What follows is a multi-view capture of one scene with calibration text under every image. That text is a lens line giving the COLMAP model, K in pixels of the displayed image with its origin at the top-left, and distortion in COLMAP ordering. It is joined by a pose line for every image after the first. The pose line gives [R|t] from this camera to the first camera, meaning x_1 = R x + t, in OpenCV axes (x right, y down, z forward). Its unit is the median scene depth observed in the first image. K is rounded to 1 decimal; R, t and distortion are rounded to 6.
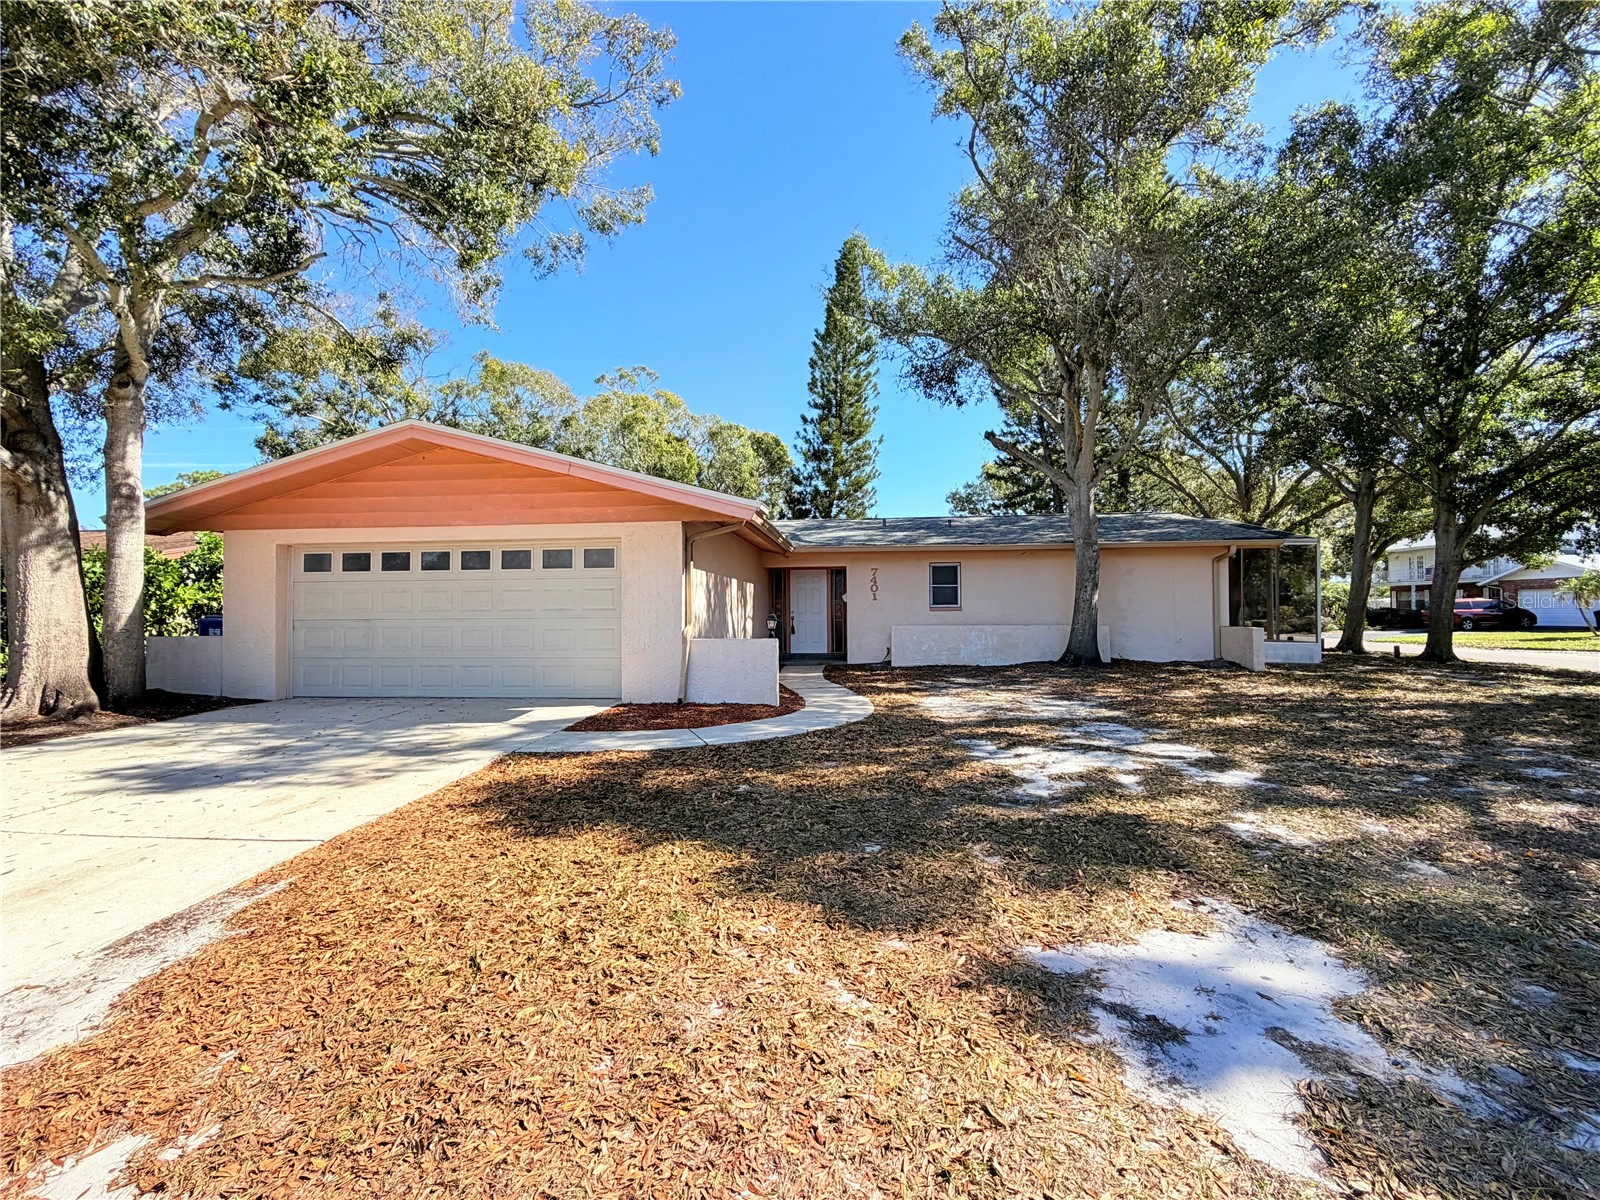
lens RADIAL K [[673.3, 0, 798.5], [0, 673.3, 598.1], [0, 0, 1]] dist [0.004158, 0.000272]
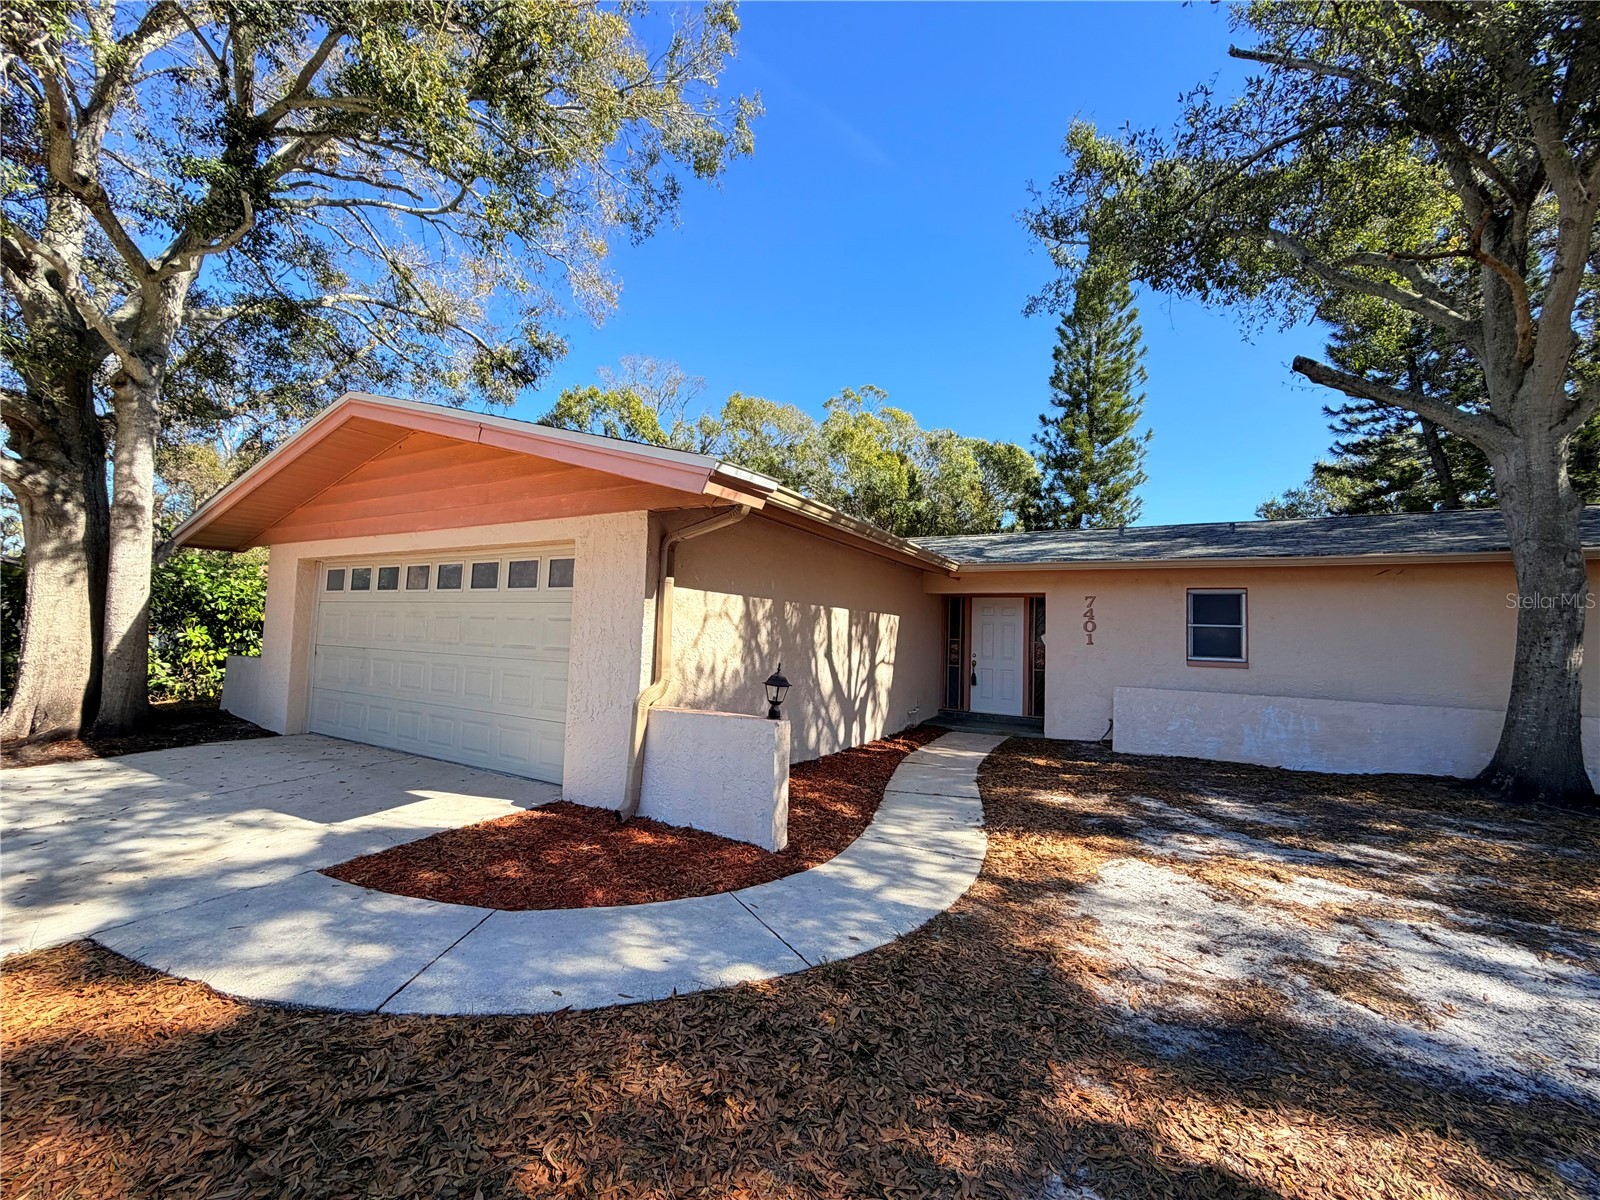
lens RADIAL K [[637.8, 0, 794.2], [0, 637.8, 597.3], [0, 0, 1]] dist [0.003586, -0.000983]
pose [[0.911658, 0.012239, -0.410767, 0.106262], [-0.030334, 0.998834, -0.037564, -0.011067], [0.409828, 0.046706, 0.910966, 0.313146]]
